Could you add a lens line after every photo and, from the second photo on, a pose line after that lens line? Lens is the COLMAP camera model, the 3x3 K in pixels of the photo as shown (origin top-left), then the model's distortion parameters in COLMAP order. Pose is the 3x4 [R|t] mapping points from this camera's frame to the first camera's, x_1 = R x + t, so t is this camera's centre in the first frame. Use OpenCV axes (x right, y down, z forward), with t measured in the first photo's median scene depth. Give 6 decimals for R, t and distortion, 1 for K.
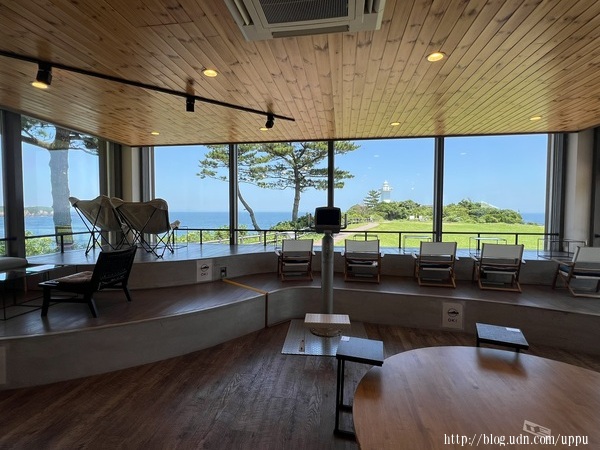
lens RADIAL K [[303.0, 0, 302.5], [0, 303.0, 225.4], [0, 0, 1]] dist [0.005028, -0.000563]
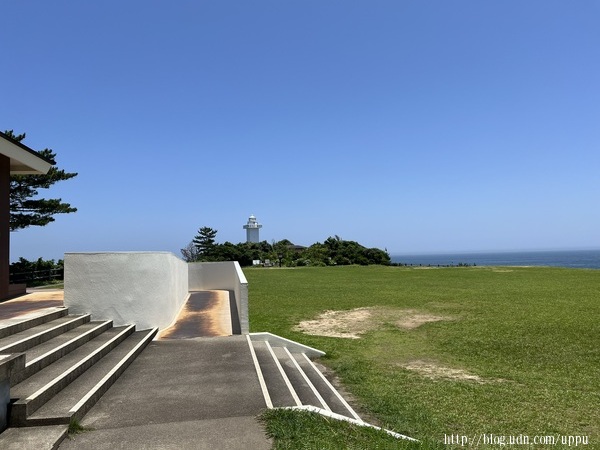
lens RADIAL K [[453.7, 0, 300.0], [0, 453.7, 224.8], [0, 0, 1]] dist [0.044001, -0.018536]
pose [[0.957427, -0.013033, 0.288380, 1.856424], [0.048398, 0.992087, -0.115846, 0.235703], [-0.284588, 0.124872, 0.950482, -1.621044]]
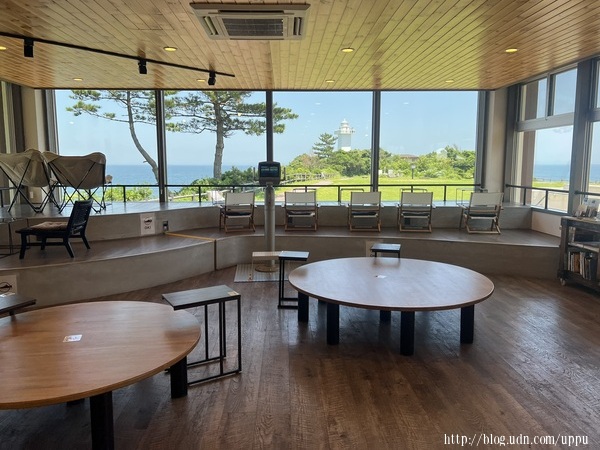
lens RADIAL K [[453.7, 0, 300.1], [0, 453.7, 222.4], [0, 0, 1]] dist [0.044001, -0.018536]
pose [[0.985968, -0.025464, 0.164983, -0.063958], [0.011979, 0.996542, 0.082219, 0.020762], [-0.166506, -0.079089, 0.982863, -0.513193]]
